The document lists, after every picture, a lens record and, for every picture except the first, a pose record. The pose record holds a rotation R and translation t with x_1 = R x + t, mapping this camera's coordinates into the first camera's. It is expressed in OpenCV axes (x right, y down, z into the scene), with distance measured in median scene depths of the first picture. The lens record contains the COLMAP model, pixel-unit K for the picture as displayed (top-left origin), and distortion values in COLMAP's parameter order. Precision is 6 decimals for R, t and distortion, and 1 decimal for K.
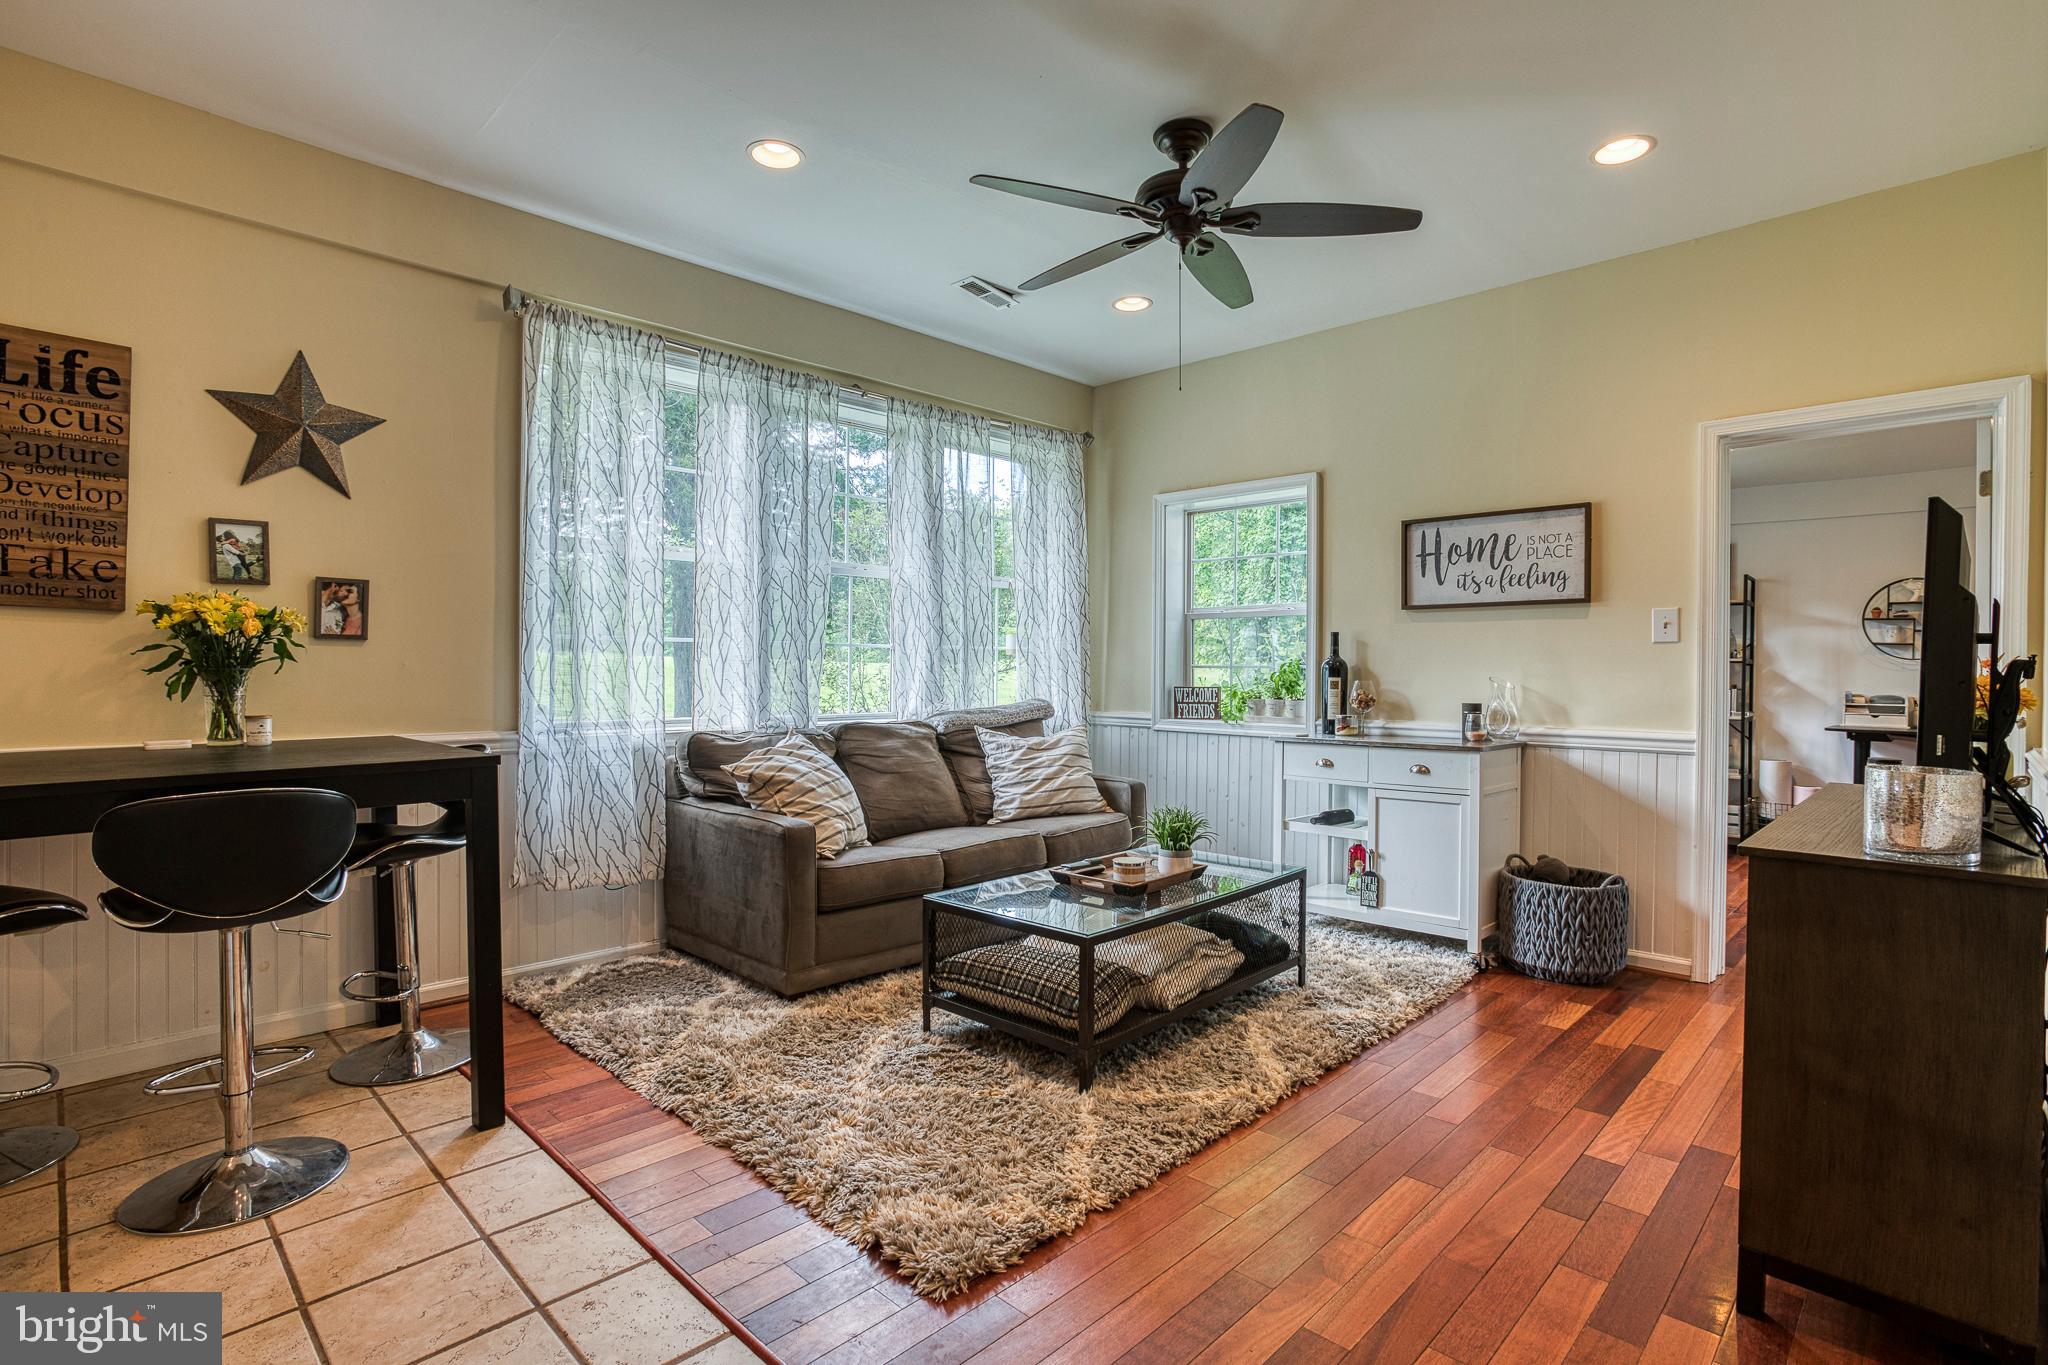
lens RADIAL K [[976.9, 0, 1028.5], [0, 976.9, 680.2], [0, 0, 1]] dist [0.001101, -0.000112]
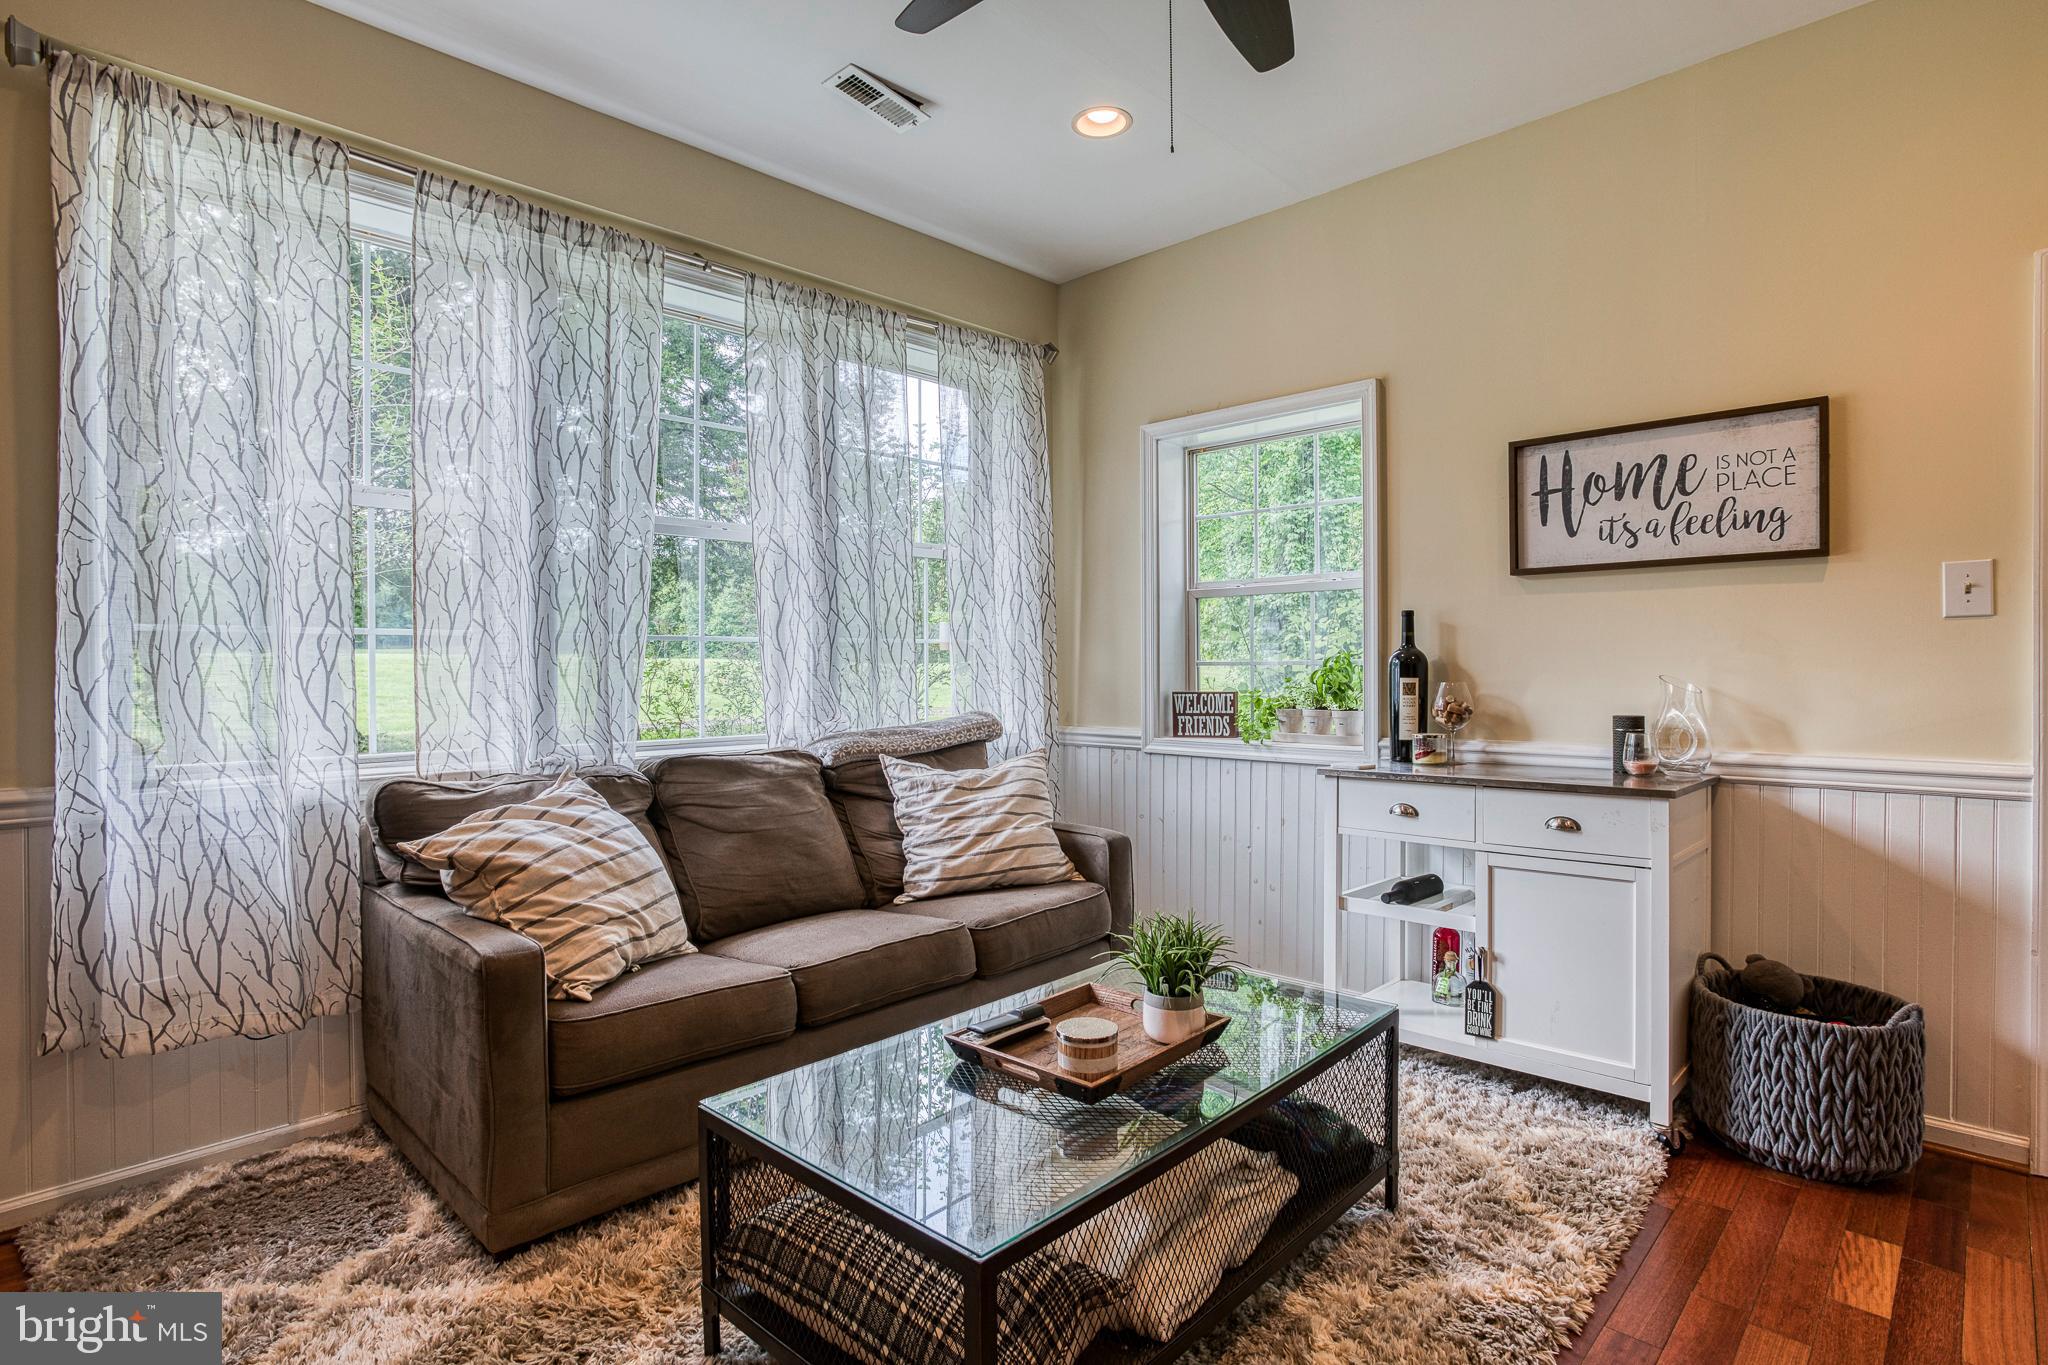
lens RADIAL K [[1029.0, 0, 1019.0], [0, 1029.0, 679.5], [0, 0, 1]] dist [-0.000213, 0.001391]
pose [[0.999928, -0.011487, -0.003445, 0.054339], [0.011486, 0.999934, -0.000081, -0.005523], [0.003446, 0.000042, 0.999994, 0.337494]]
